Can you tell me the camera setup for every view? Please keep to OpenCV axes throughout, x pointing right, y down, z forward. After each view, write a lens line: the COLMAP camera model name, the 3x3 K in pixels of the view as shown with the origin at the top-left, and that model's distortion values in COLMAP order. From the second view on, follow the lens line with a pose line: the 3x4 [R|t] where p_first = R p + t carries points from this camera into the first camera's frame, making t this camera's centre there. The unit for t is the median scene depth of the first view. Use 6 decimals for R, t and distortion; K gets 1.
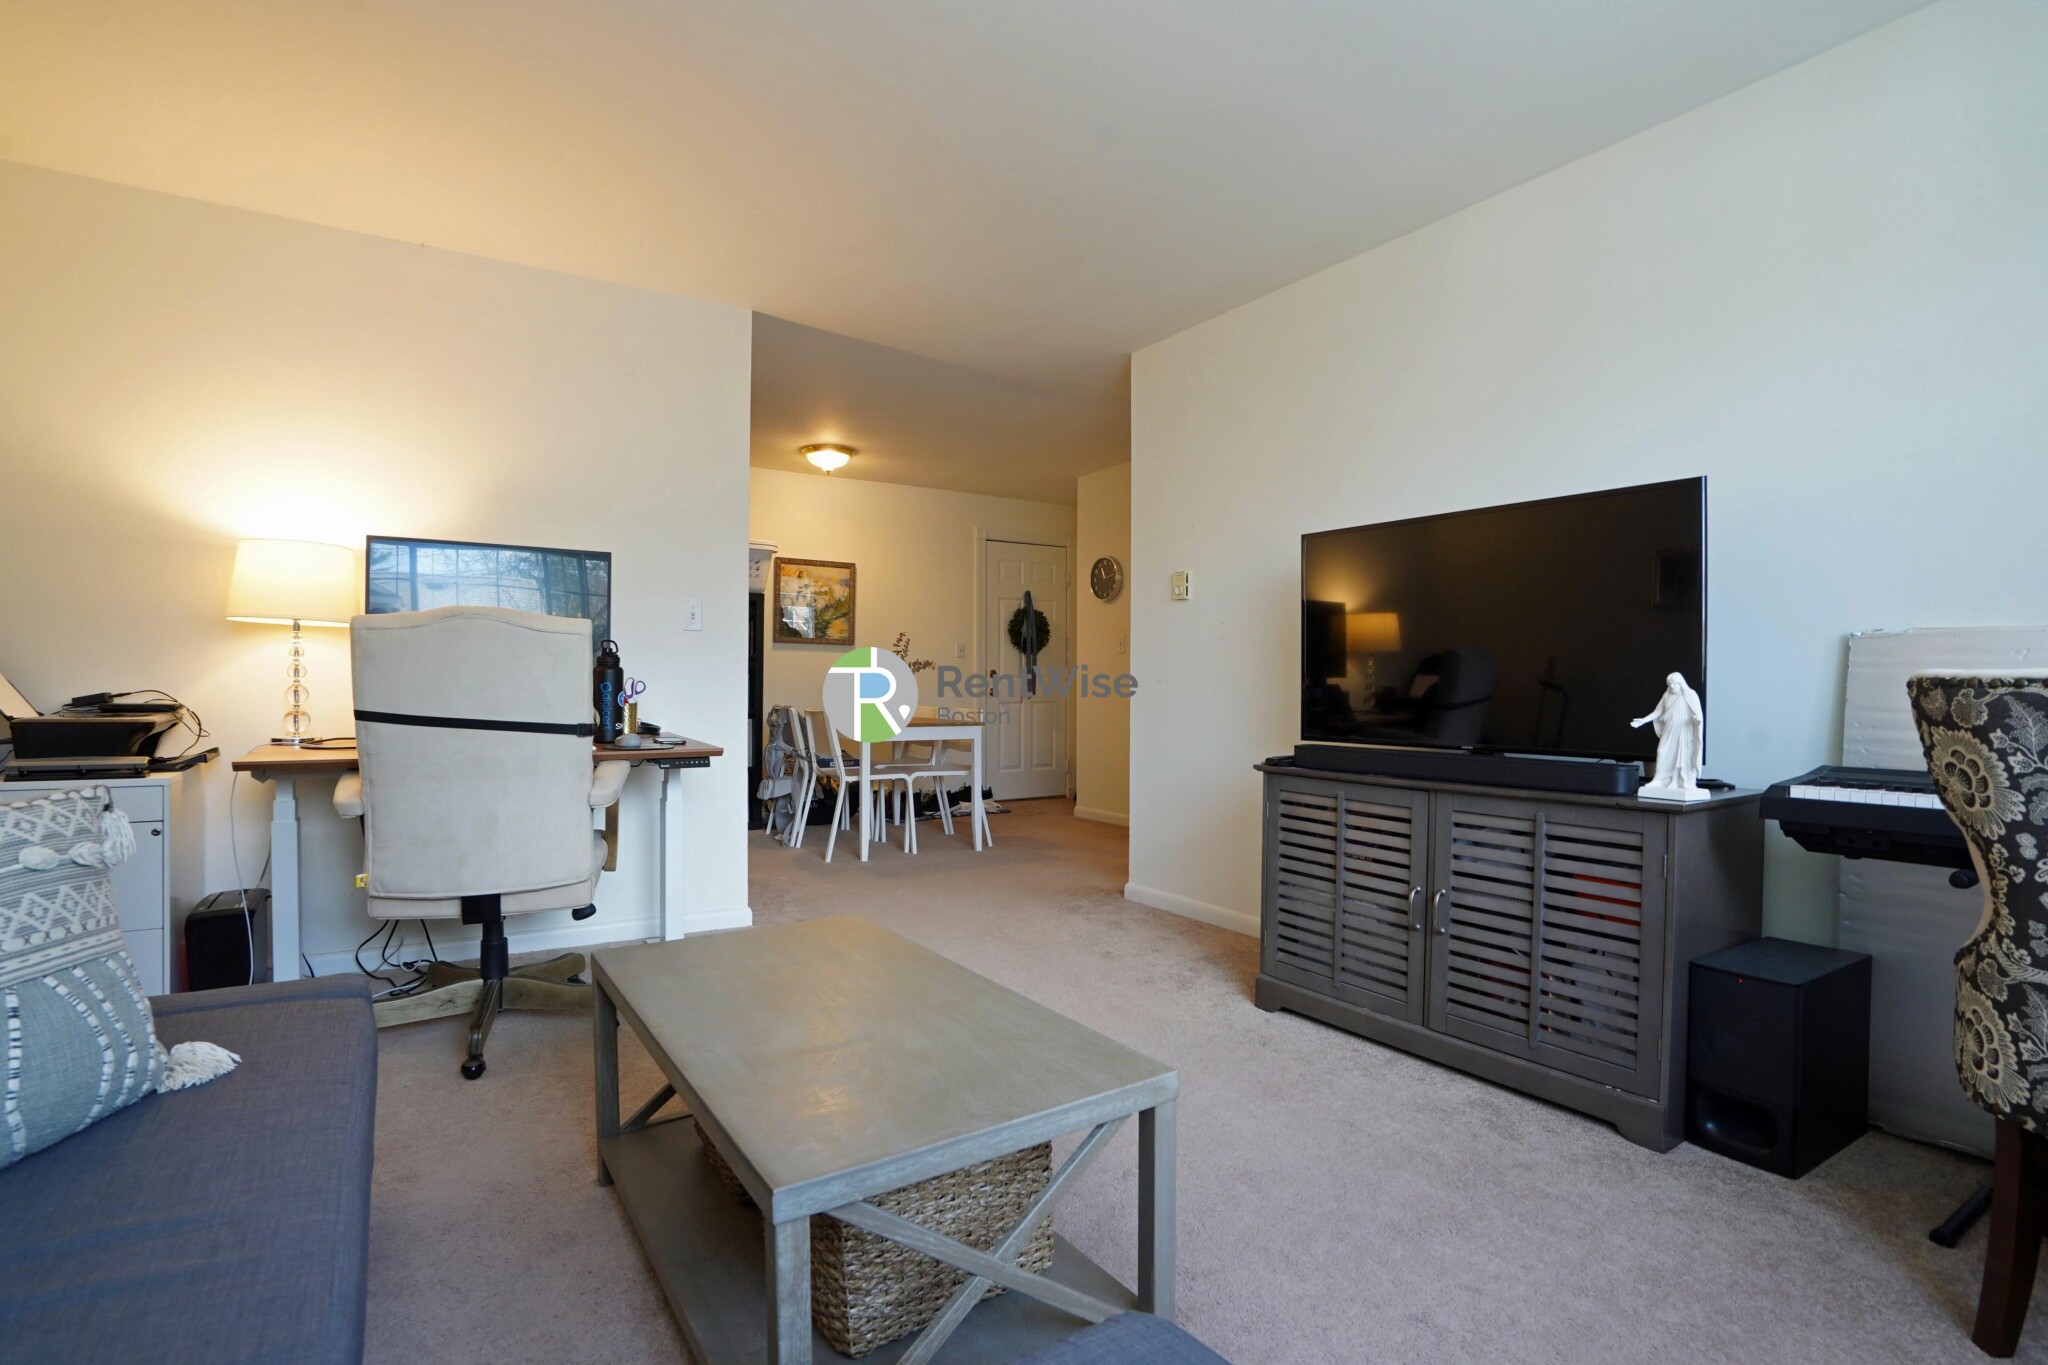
lens RADIAL K [[965.1, 0, 1014.5], [0, 965.1, 682.3], [0, 0, 1]] dist [-0.056885, 0.021212]
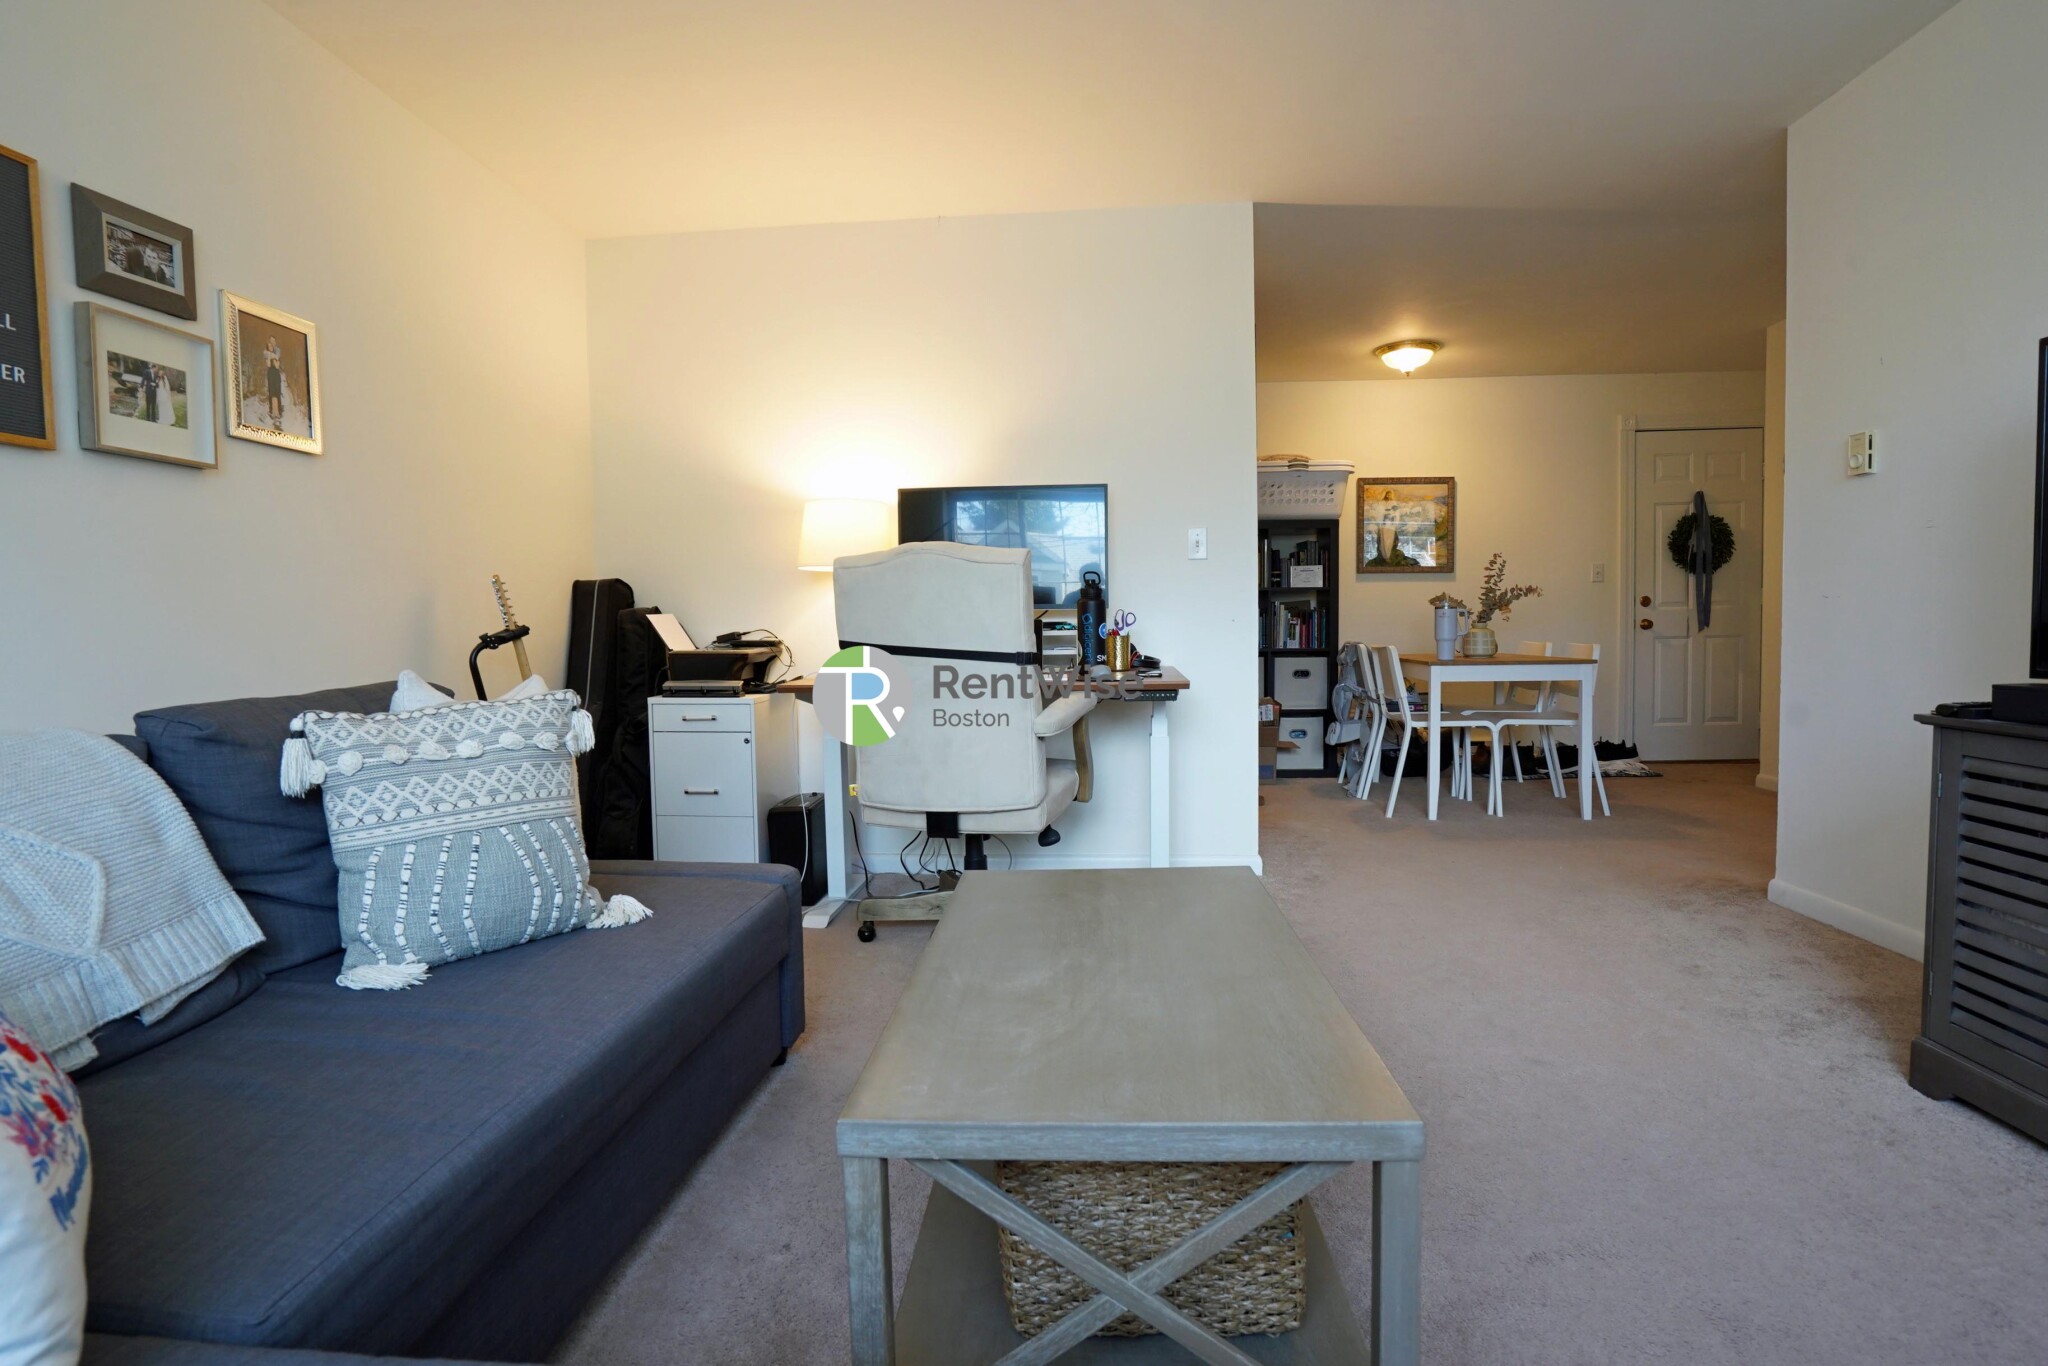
lens RADIAL K [[1015.1, 0, 1024.0], [0, 1015.1, 683.0], [0, 0, 1]] dist [-0.060177, 0.026145]
pose [[0.798202, 0.012647, -0.602257, 0.133591], [0.021179, 0.998572, 0.049038, 0.015613], [0.602017, -0.051897, 0.796795, 0.092619]]
